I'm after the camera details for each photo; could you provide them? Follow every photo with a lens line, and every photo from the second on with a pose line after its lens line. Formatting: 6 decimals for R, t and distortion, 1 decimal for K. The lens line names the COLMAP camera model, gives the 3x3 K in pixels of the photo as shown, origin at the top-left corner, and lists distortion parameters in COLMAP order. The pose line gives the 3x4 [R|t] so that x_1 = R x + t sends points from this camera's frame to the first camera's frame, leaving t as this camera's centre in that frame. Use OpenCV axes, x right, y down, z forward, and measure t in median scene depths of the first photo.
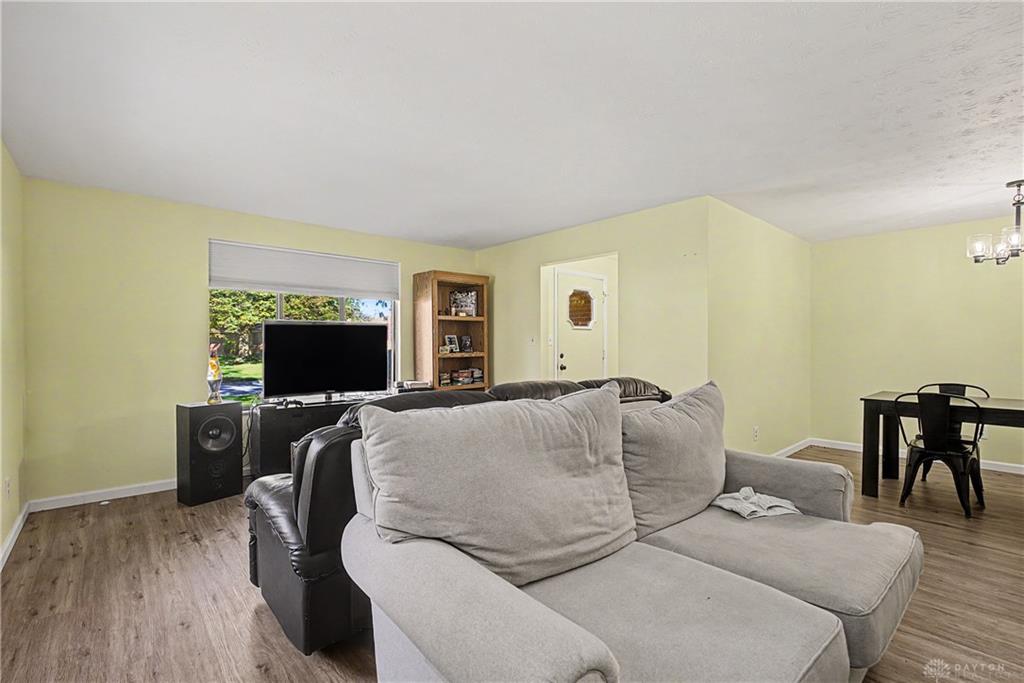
lens RADIAL K [[463.1, 0, 511.4], [0, 463.1, 344.6], [0, 0, 1]] dist [0.000744, 0.000098]
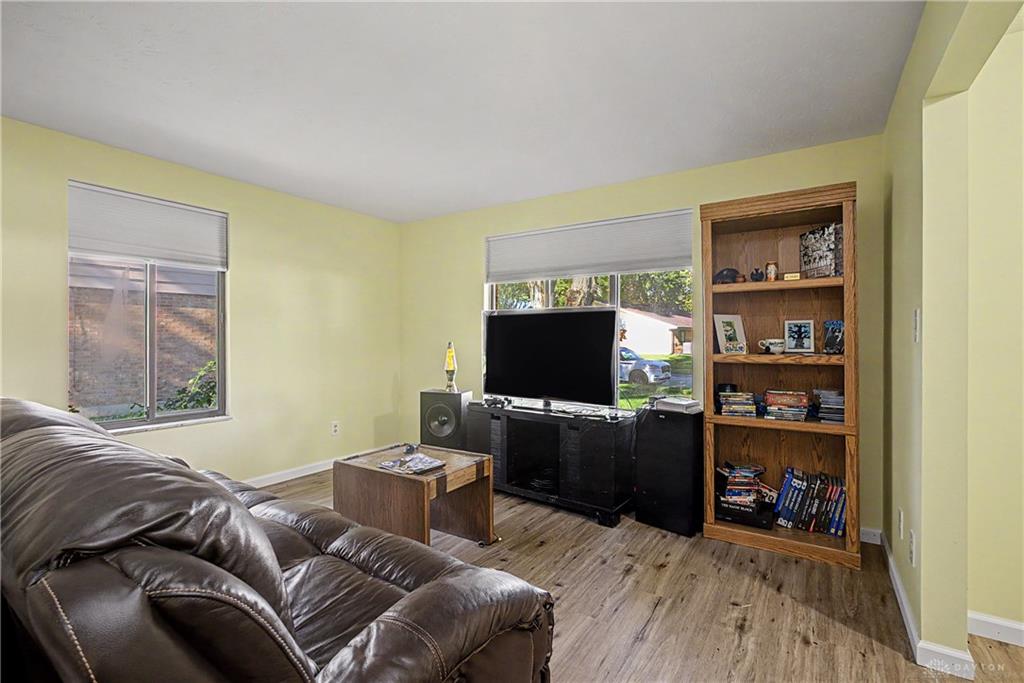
lens RADIAL K [[463.1, 0, 512.2], [0, 463.1, 336.9], [0, 0, 1]] dist [0.000744, 0.000098]
pose [[0.268879, -0.007415, -0.963145, 0.303955], [-0.009535, 0.999901, -0.010360, 0.006486], [0.963127, 0.011969, 0.268782, 0.624686]]
